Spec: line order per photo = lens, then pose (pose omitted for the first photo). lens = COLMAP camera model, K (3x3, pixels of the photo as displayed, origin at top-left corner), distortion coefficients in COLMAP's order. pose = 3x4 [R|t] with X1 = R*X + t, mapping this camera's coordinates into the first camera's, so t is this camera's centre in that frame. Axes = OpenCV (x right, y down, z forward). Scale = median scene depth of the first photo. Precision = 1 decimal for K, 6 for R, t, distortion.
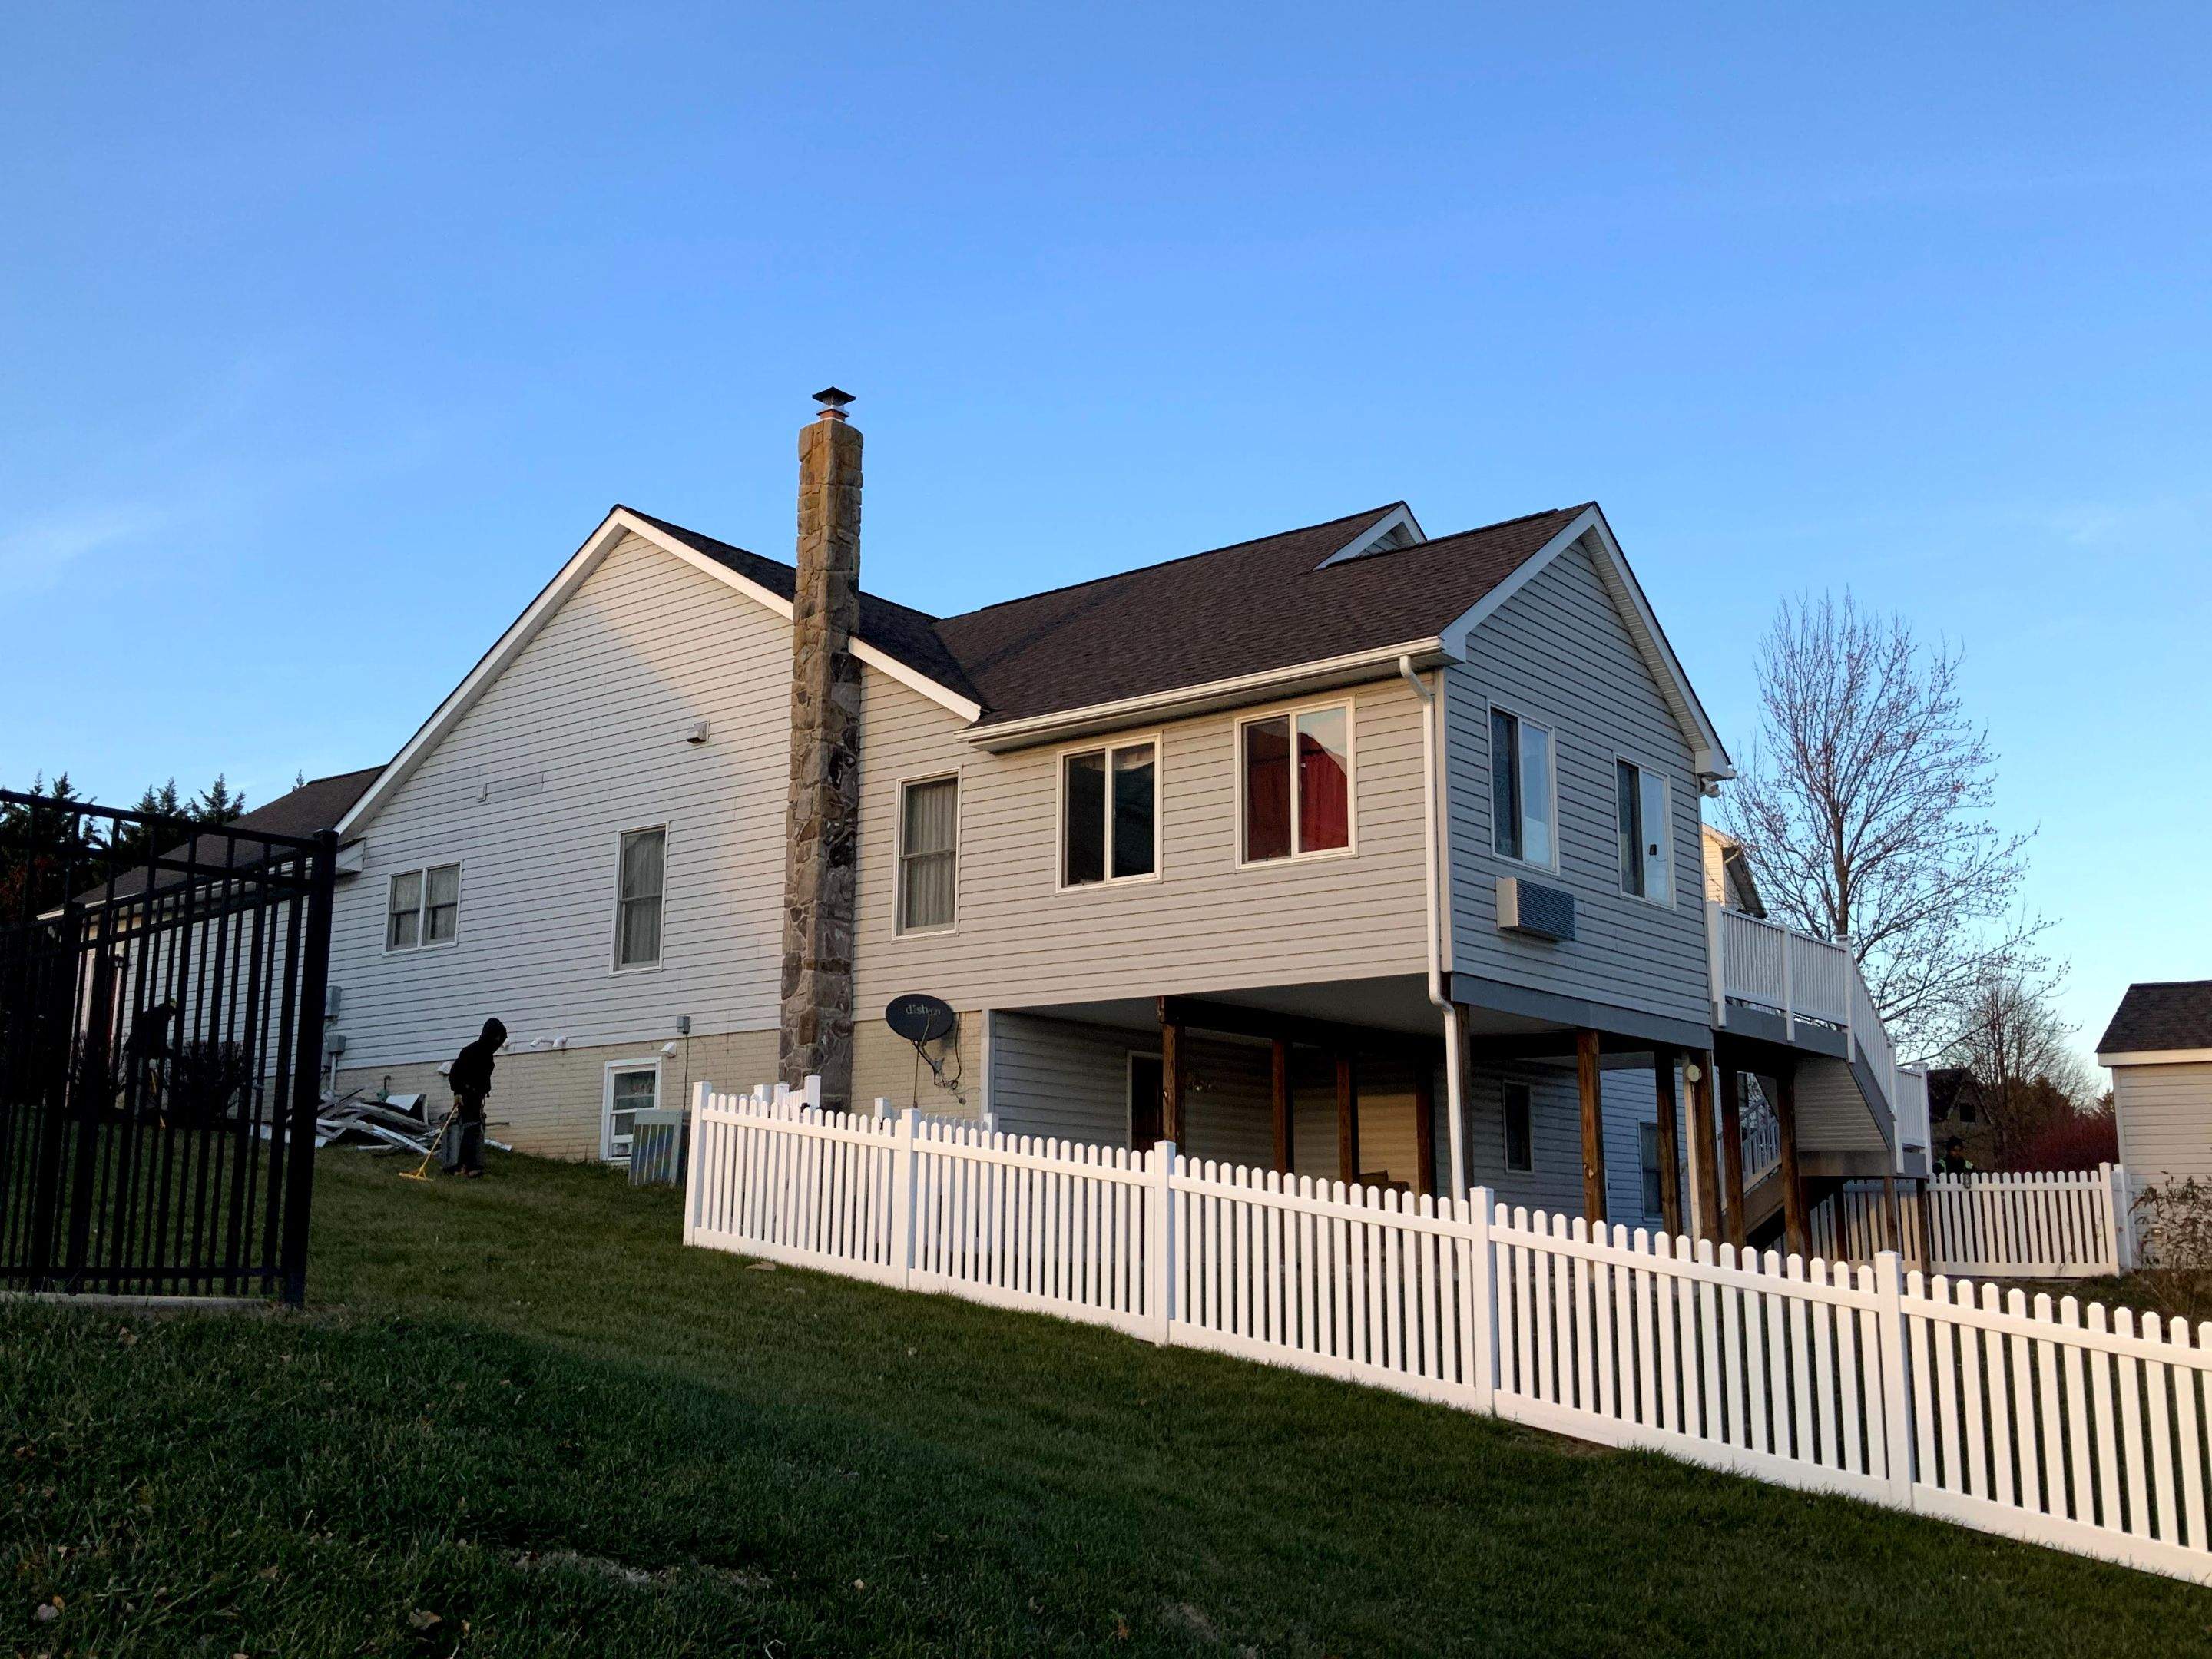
lens RADIAL K [[2106.7, 0, 1106.0], [0, 2106.7, 829.5], [0, 0, 1]] dist [0.067500, -0.001684]
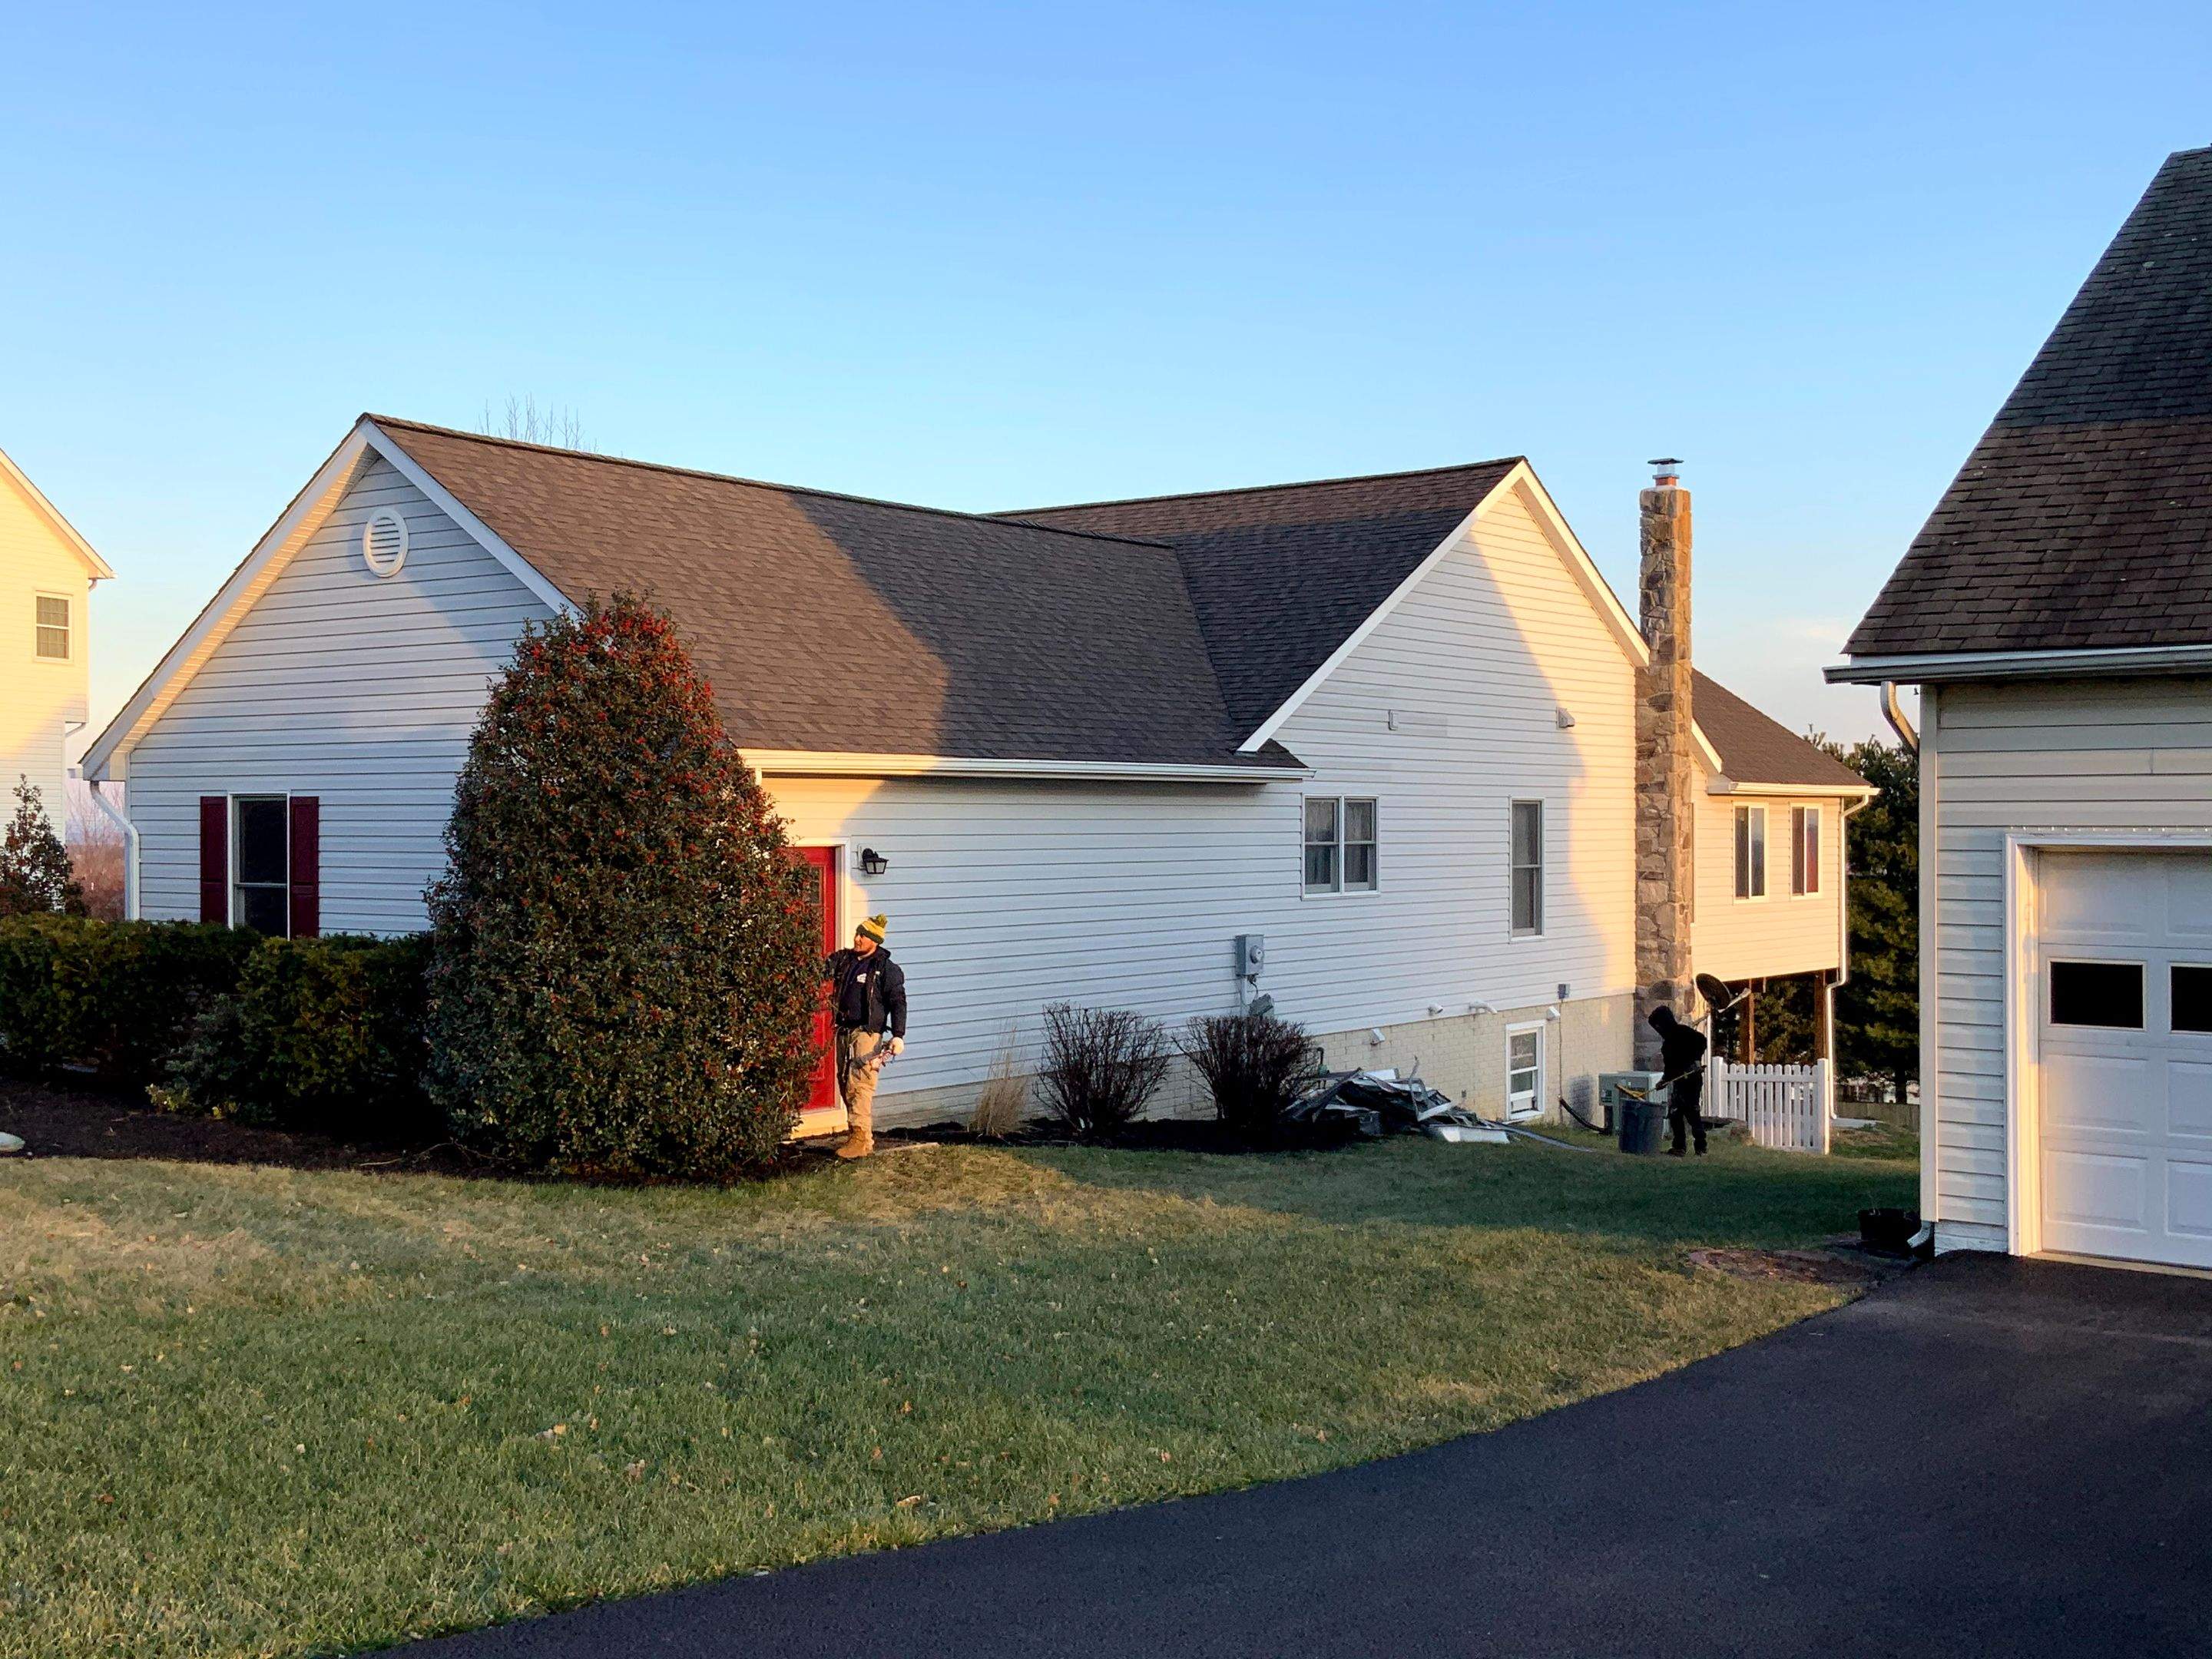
lens RADIAL K [[2440.4, 0, 1106.0], [0, 2440.4, 829.5], [0, 0, 1]] dist [0.078517, 0.014445]
pose [[-0.041691, -0.008887, 0.999091, -1.577284], [-0.196121, 0.980579, 0.000539, 0.060215], [-0.979693, -0.195921, -0.042624, 1.402664]]
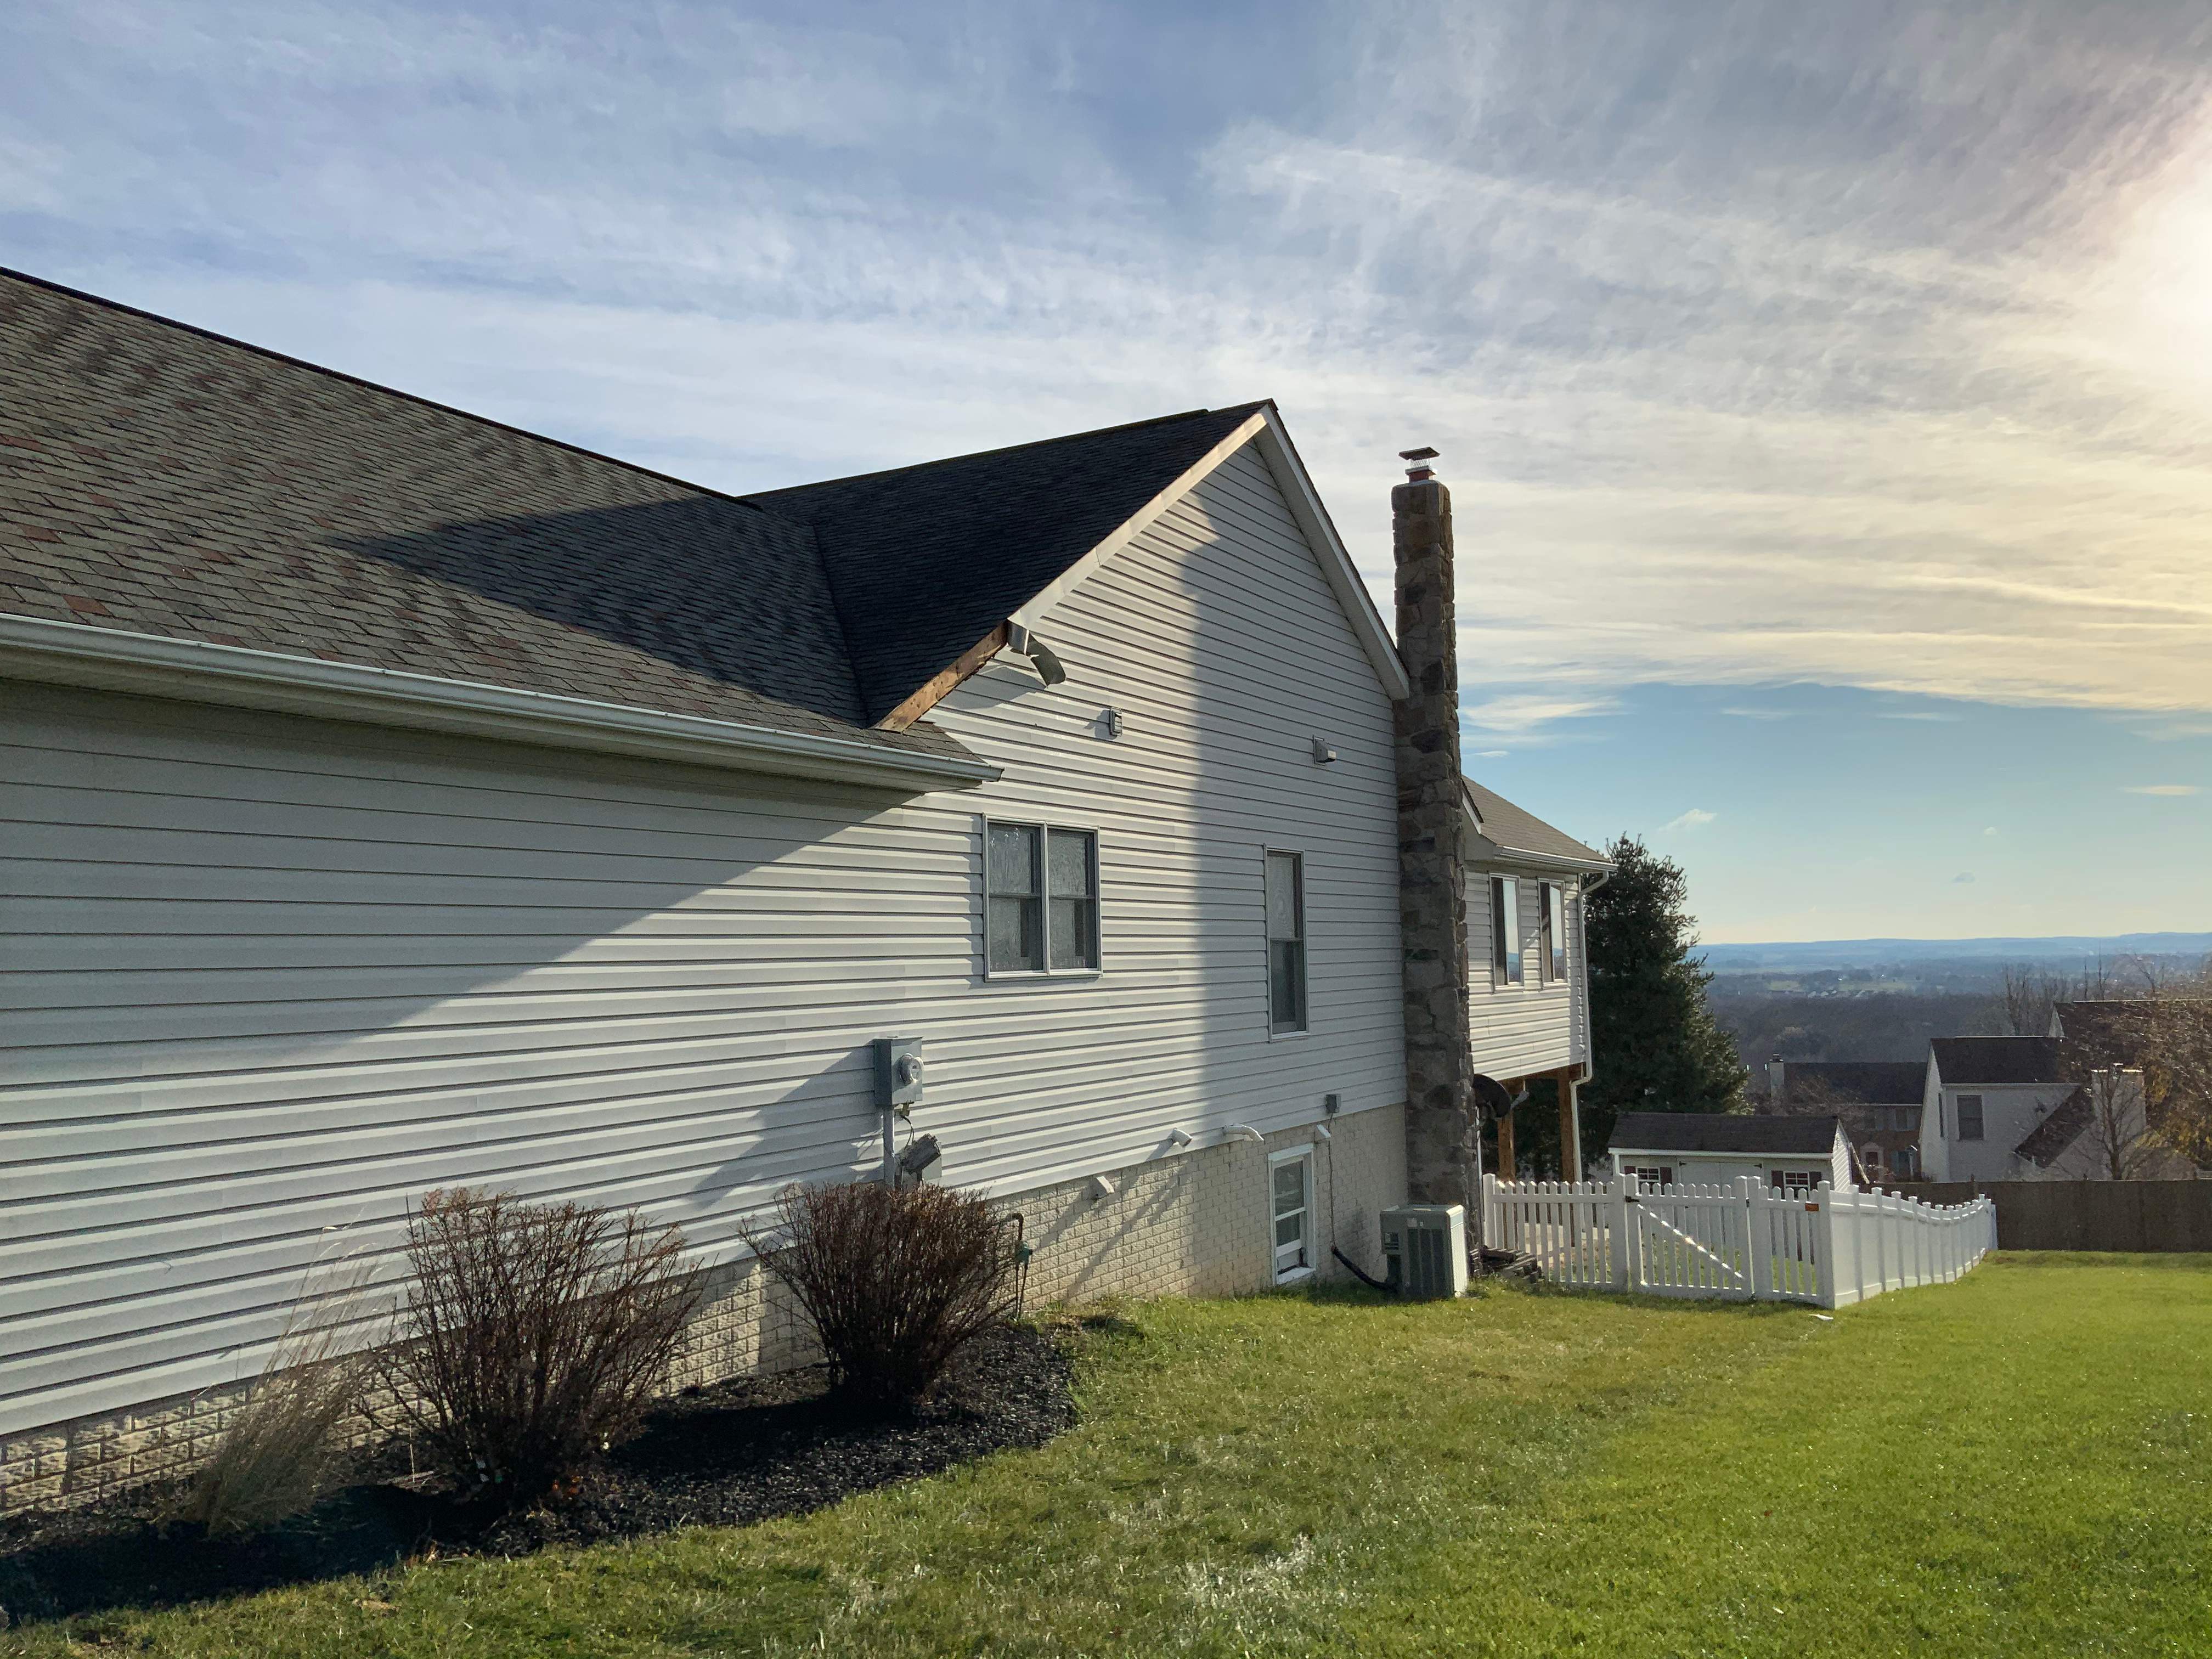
lens RADIAL K [[1821.3, 0, 1106.0], [0, 1821.3, 829.5], [0, 0, 1]] dist [0.100389, -0.194405]
pose [[-0.176795, 0.069116, 0.981818, -0.978247], [-0.172682, 0.979881, -0.100074, 0.079394], [-0.968981, -0.187235, -0.161303, 1.318141]]
